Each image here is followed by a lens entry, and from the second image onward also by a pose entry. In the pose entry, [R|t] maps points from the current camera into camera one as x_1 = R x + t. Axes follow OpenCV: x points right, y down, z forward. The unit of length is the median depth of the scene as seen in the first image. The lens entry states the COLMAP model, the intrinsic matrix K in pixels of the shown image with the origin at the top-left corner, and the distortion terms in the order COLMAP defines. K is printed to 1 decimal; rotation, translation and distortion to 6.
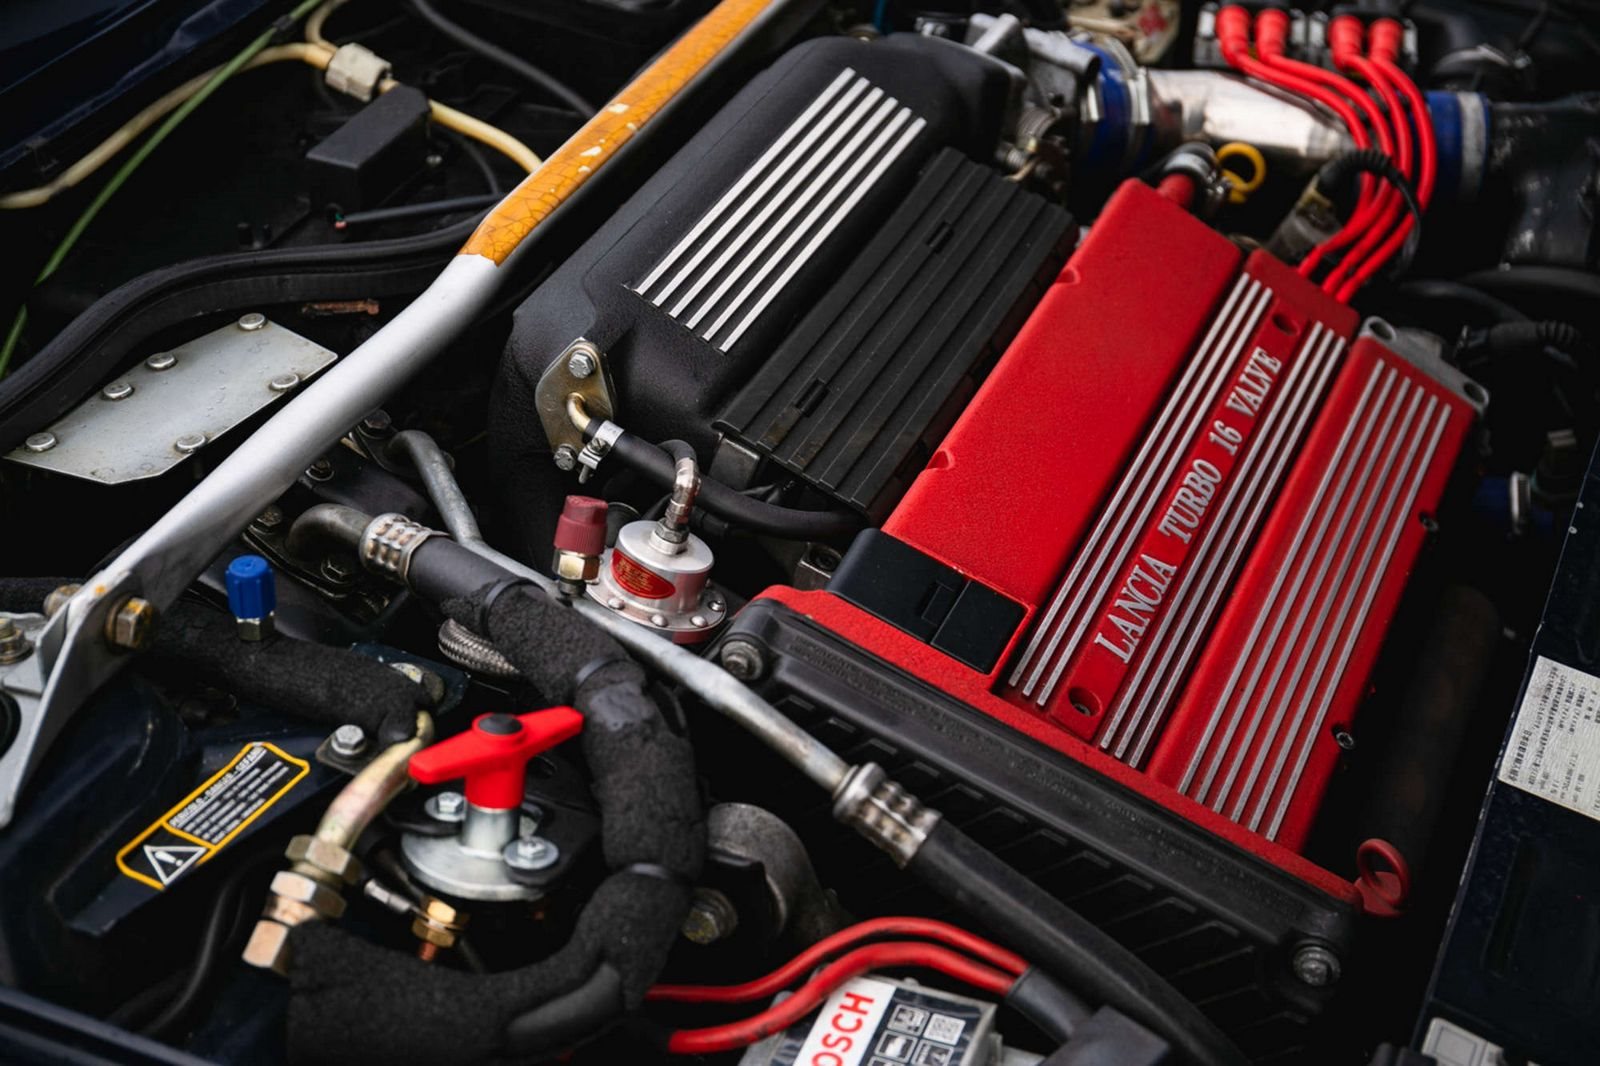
lens RADIAL K [[2636.9, 0, 800.0], [0, 2636.9, 533.0], [0, 0, 1]] dist [0.062751, 0.241208]
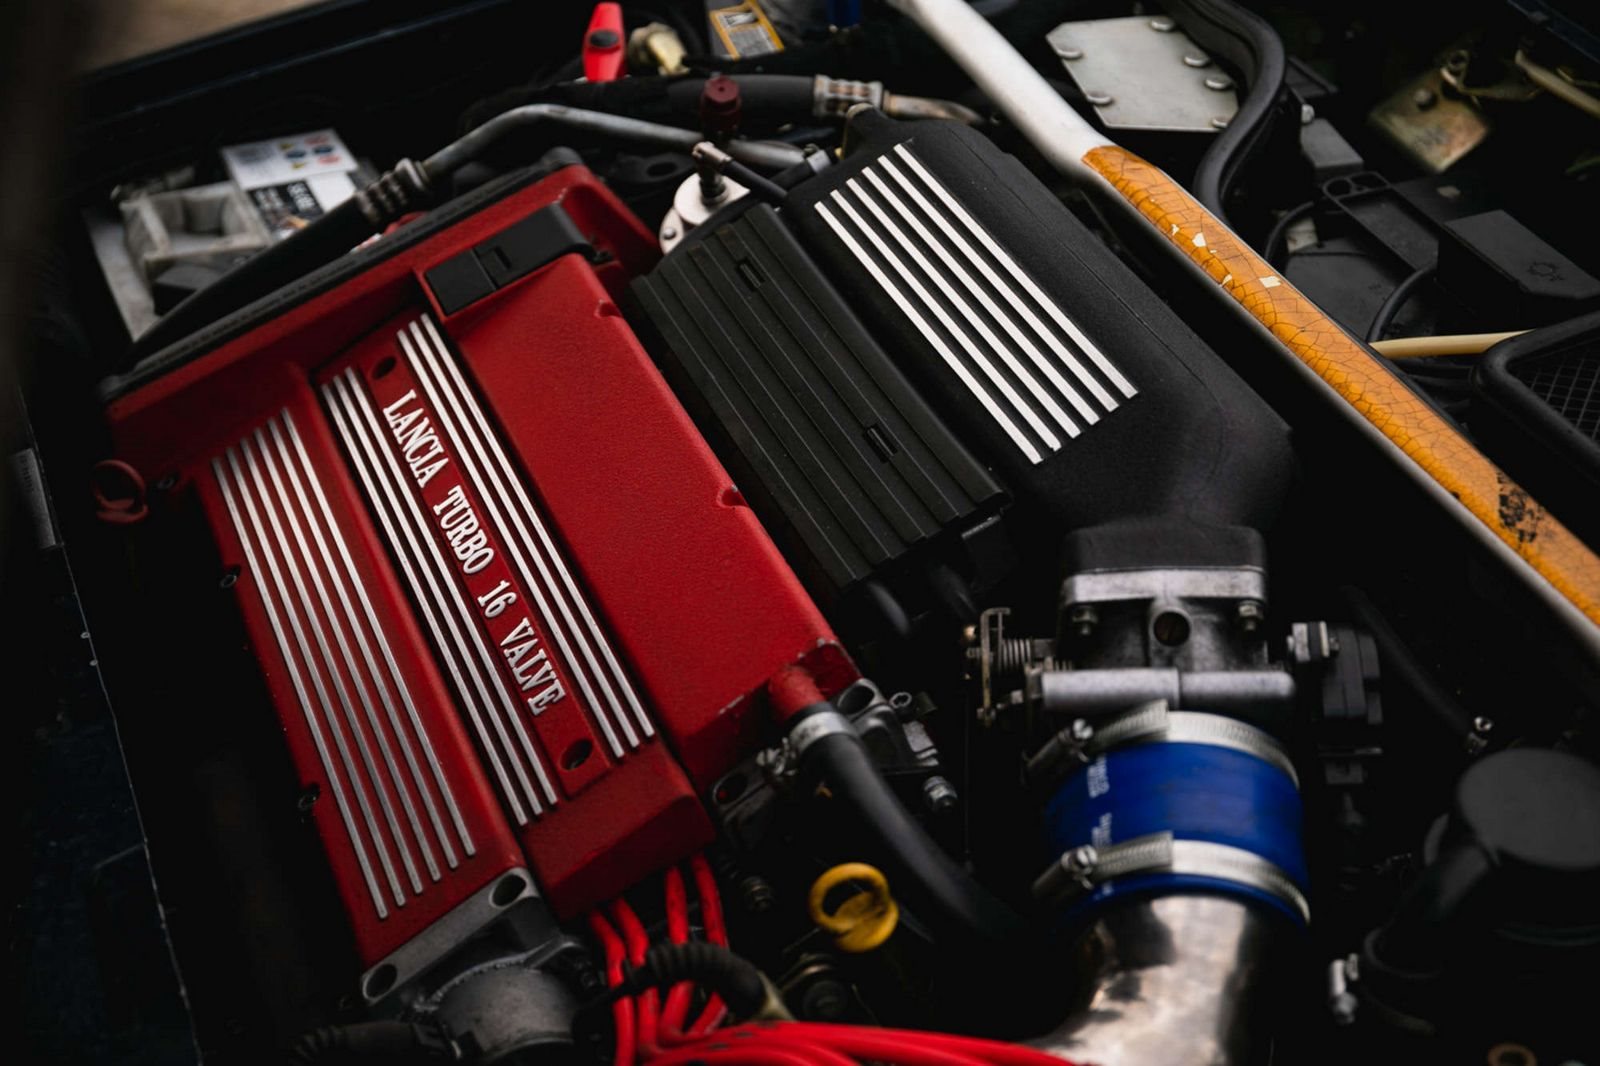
lens RADIAL K [[2893.0, 0, 816.9], [0, 2893.0, 555.5], [0, 0, 1]] dist [0.085873, 0.263689]
pose [[-0.735111, 0.396974, -0.549567, 0.657696], [-0.339710, 0.485830, 0.805336, -0.927679], [0.586694, 0.778705, -0.222283, 1.370130]]
